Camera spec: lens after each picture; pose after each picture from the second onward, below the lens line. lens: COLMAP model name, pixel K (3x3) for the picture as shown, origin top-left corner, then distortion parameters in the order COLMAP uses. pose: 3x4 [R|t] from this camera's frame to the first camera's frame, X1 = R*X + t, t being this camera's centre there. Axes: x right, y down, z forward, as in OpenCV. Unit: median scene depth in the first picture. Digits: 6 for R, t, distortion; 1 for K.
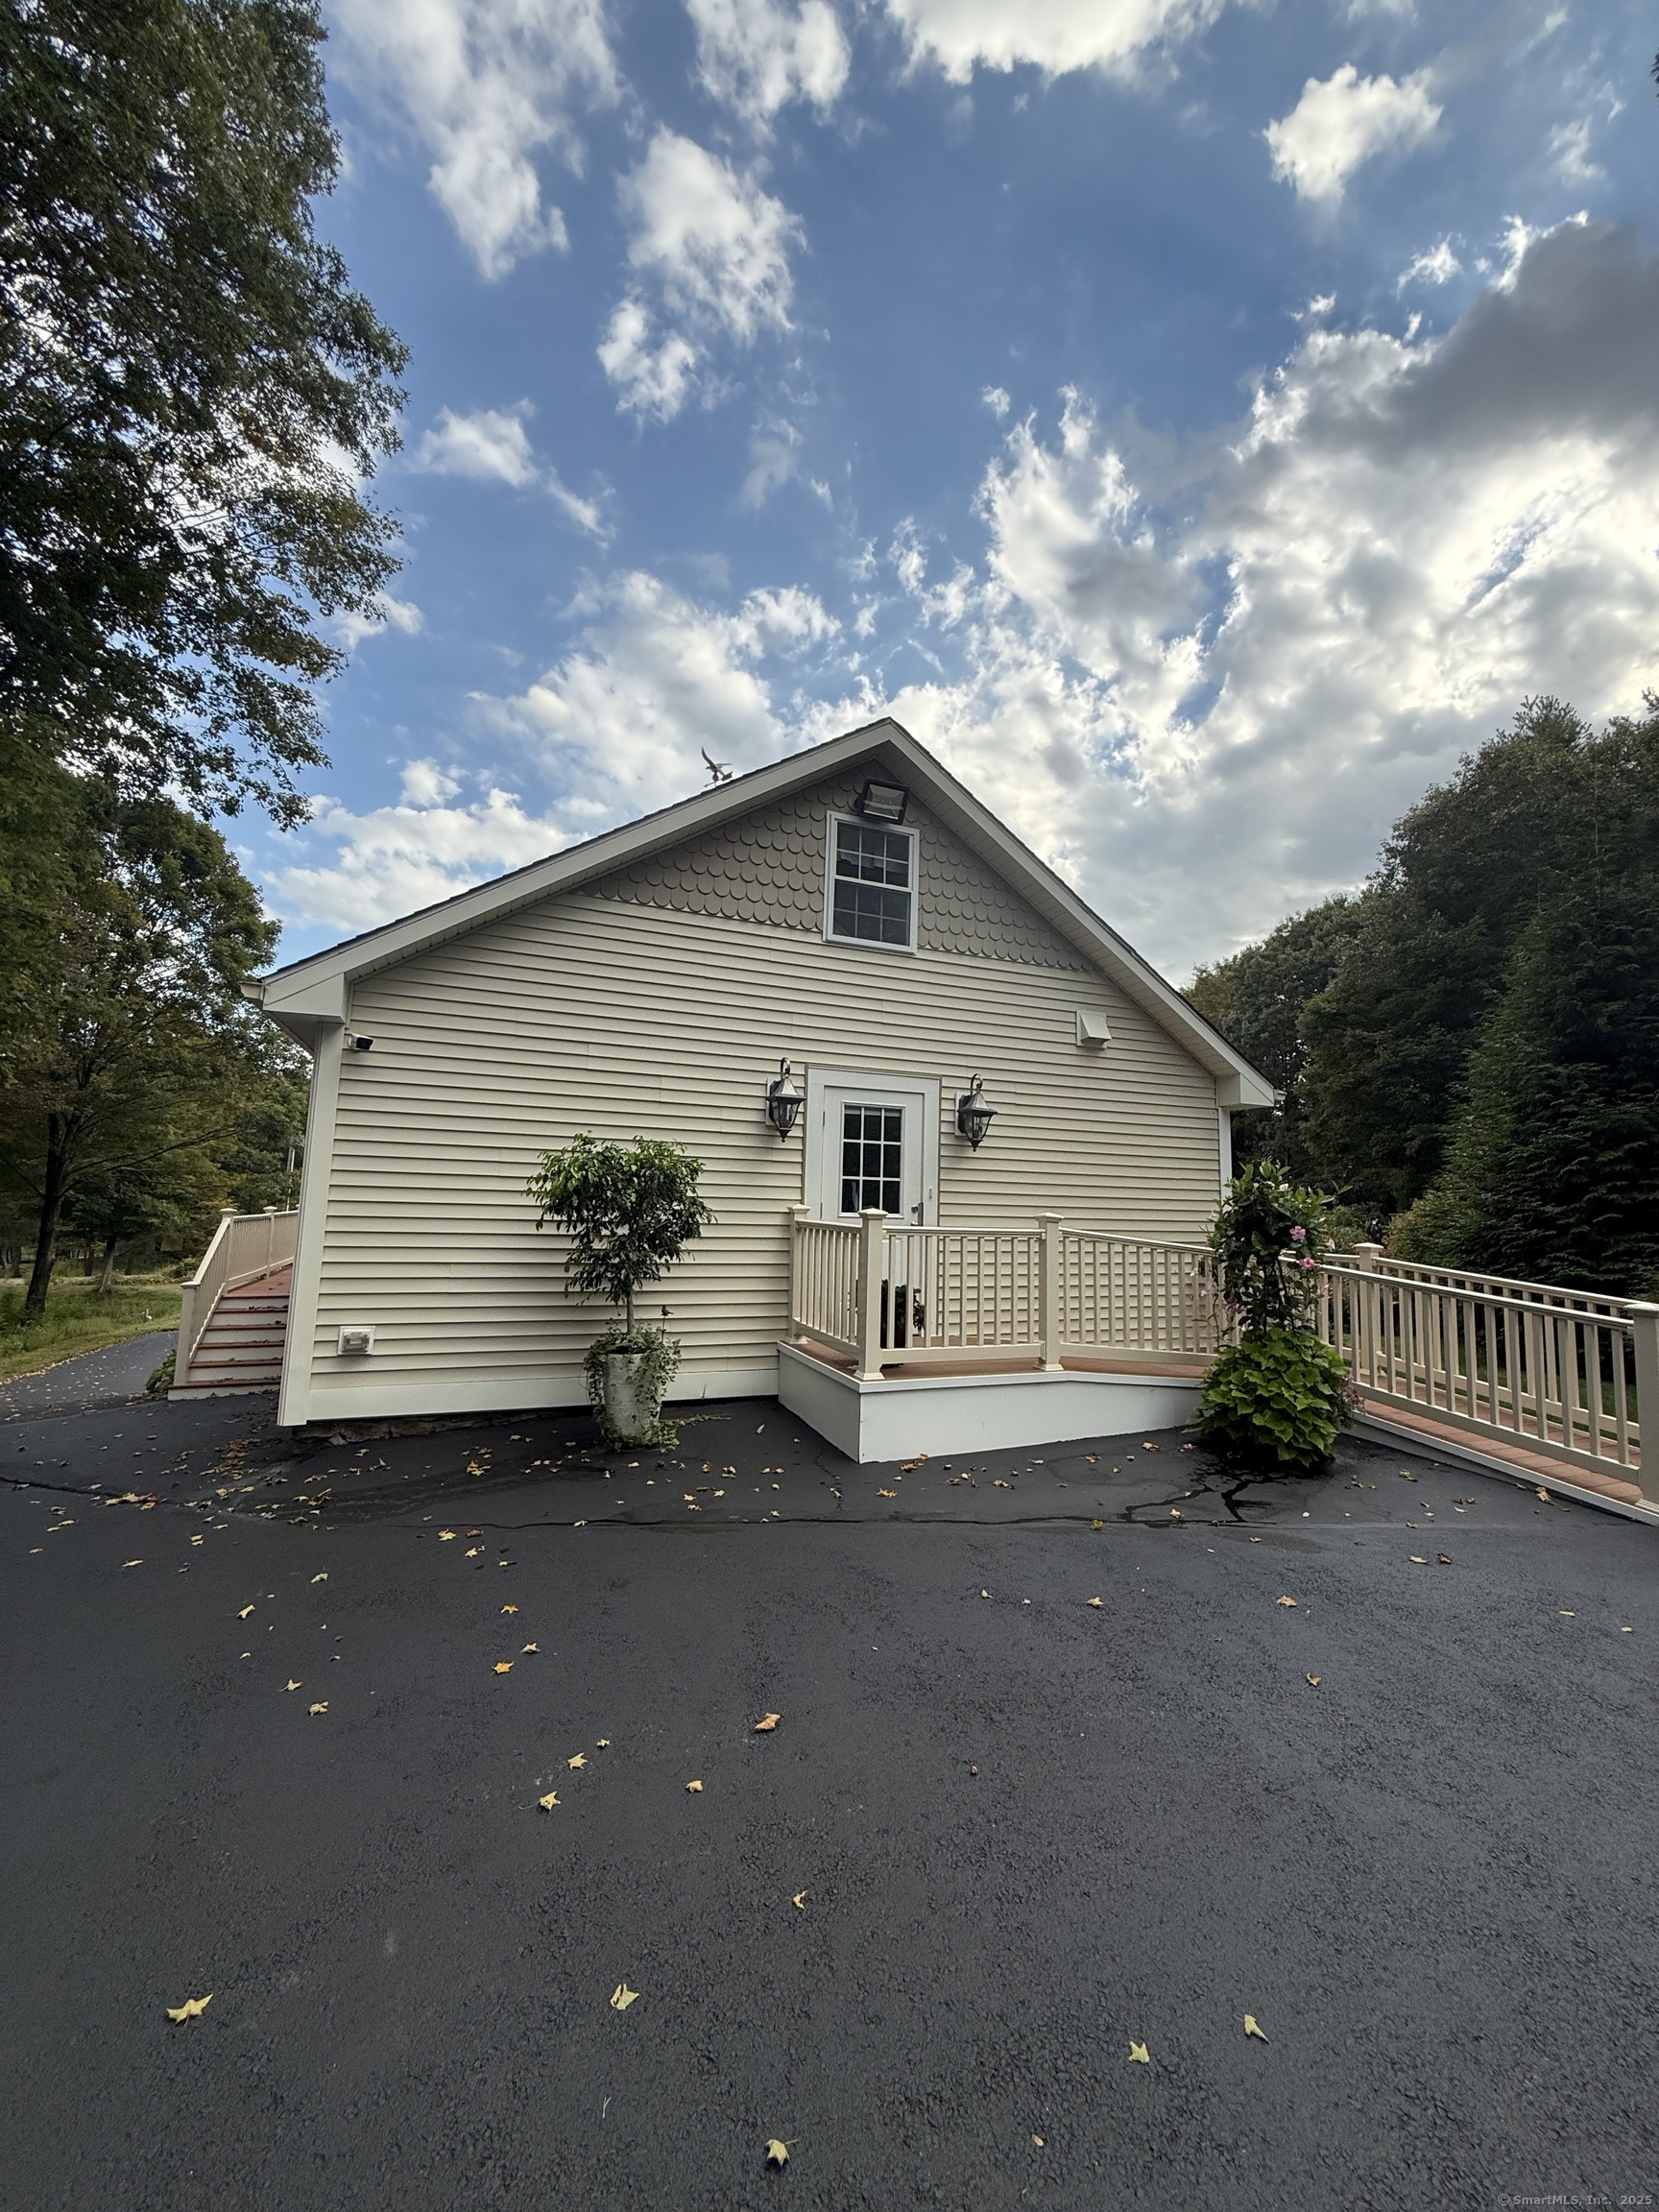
lens RADIAL K [[884.0, 0, 812.3], [0, 884.0, 1088.6], [0, 0, 1]] dist [-0.002083, 0.002252]
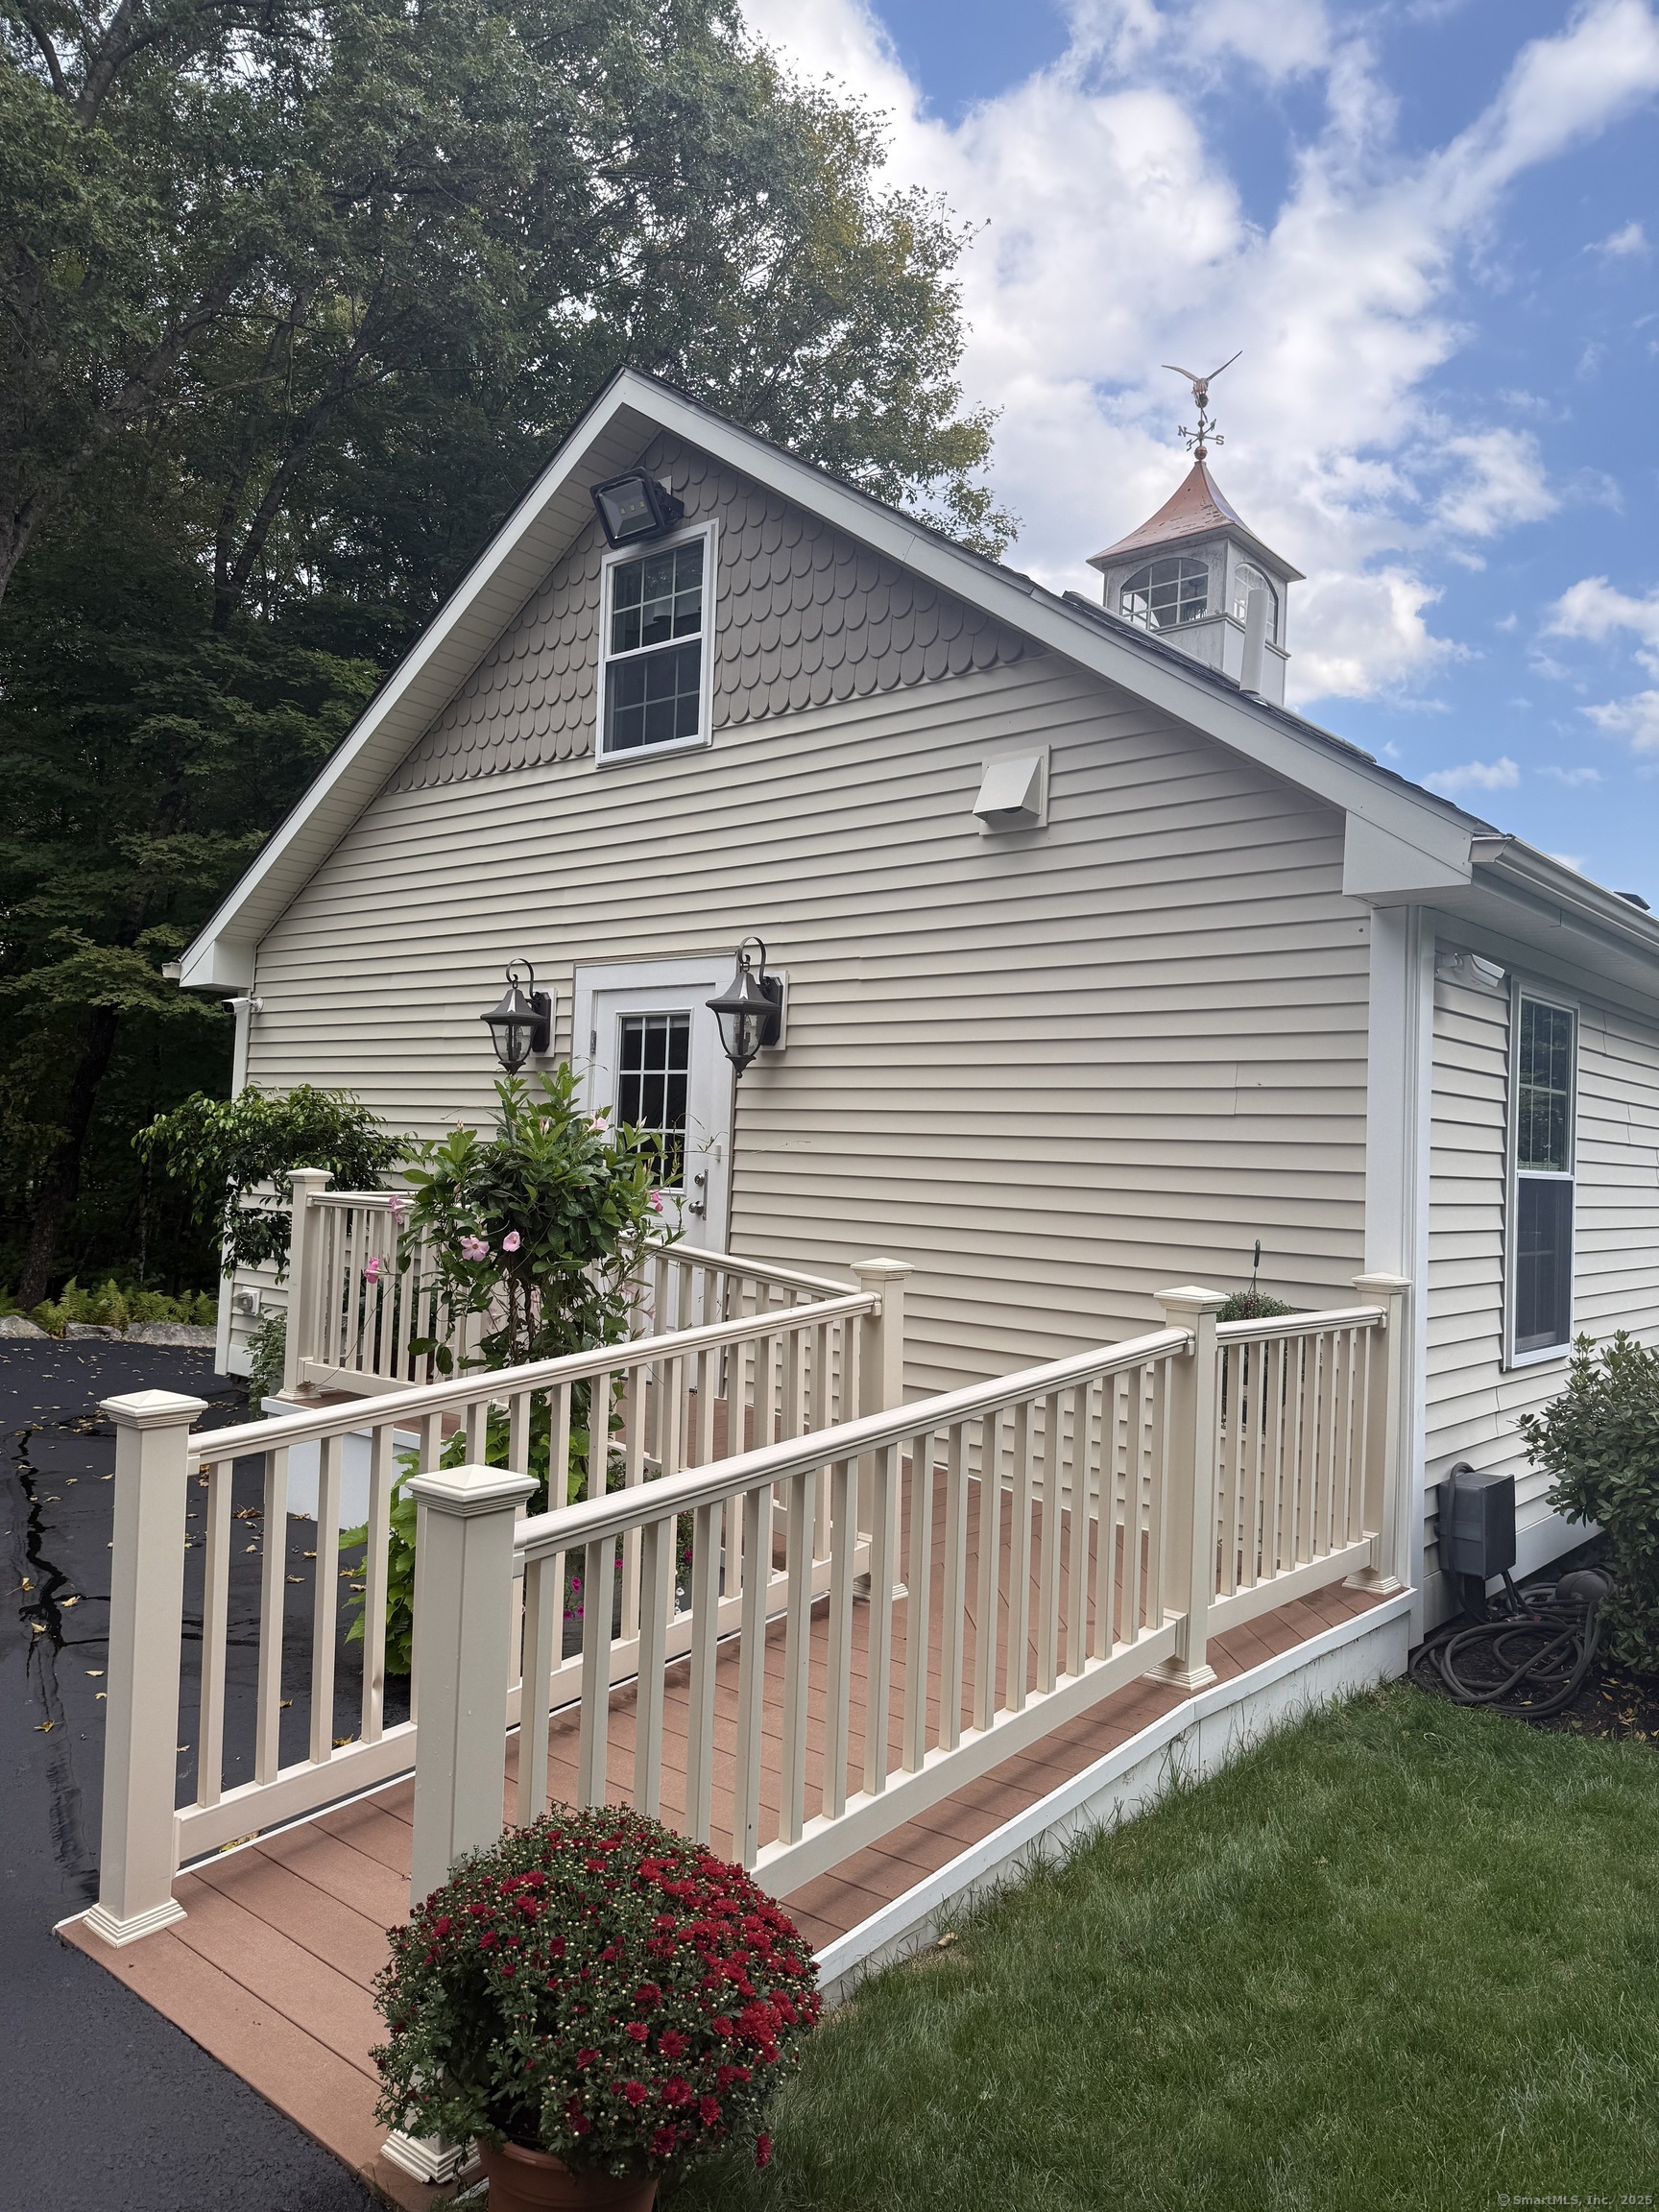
lens RADIAL K [[1551.0, 0, 823.1], [0, 1551.0, 1106.0], [0, 0, 1]] dist [0.032646, -0.043527]
pose [[0.477676, -0.040024, -0.877624, 0.932040], [0.091387, 0.995806, 0.004326, 0.077748], [0.873770, -0.082270, 0.479331, 0.500950]]
